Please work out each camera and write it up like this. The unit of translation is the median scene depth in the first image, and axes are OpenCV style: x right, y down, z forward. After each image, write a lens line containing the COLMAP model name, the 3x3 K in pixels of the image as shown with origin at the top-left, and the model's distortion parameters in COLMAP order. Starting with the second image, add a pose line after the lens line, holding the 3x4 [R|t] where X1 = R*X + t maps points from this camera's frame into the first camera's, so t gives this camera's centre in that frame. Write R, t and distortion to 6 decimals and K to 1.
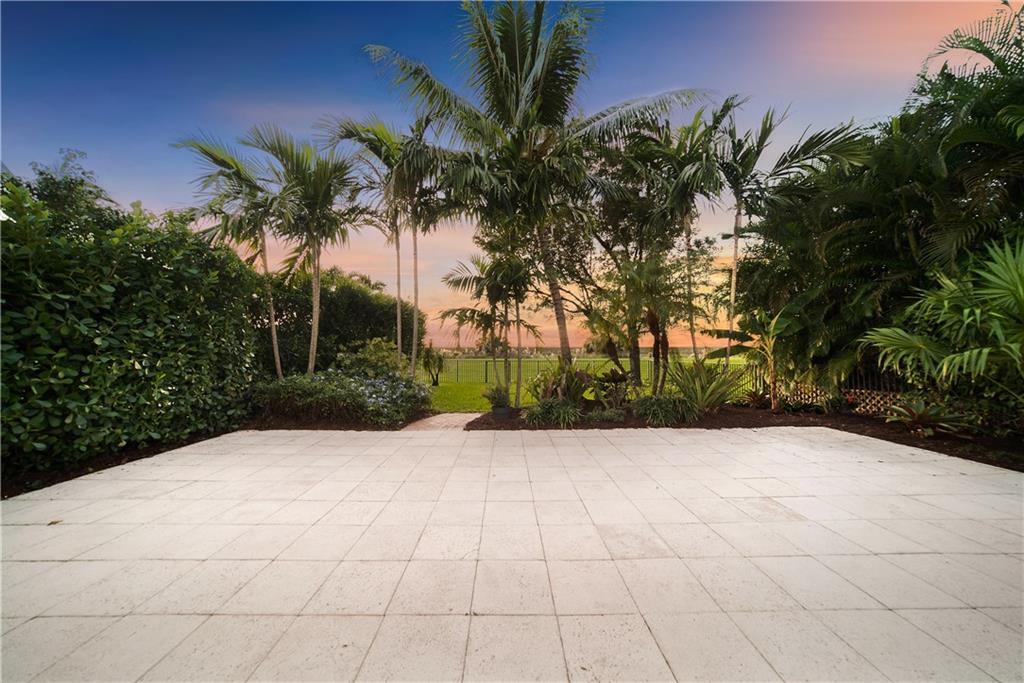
lens RADIAL K [[327.7, 0, 509.5], [0, 327.7, 338.6], [0, 0, 1]] dist [-0.000406, 0.000000]
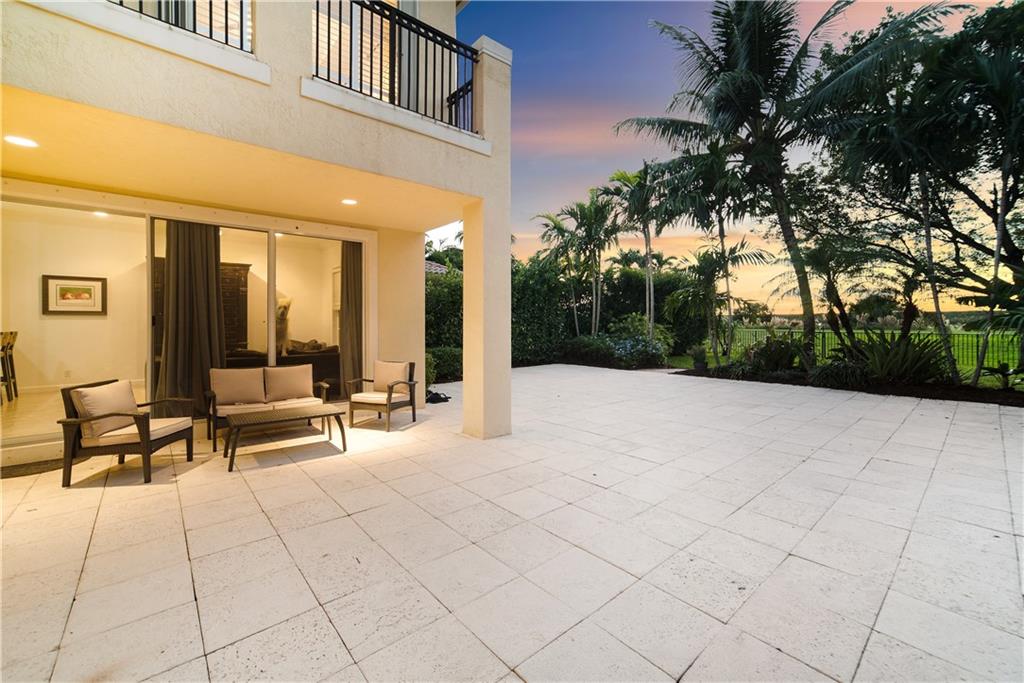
lens RADIAL K [[416.3, 0, 512.0], [0, 416.3, 341.5], [0, 0, 1]] dist [-0.001413, 0.000128]
pose [[0.648924, 0.025180, -0.760437, 0.808578], [0.040415, 0.996901, 0.067498, -0.025767], [0.759779, -0.074534, 0.645895, -0.740693]]
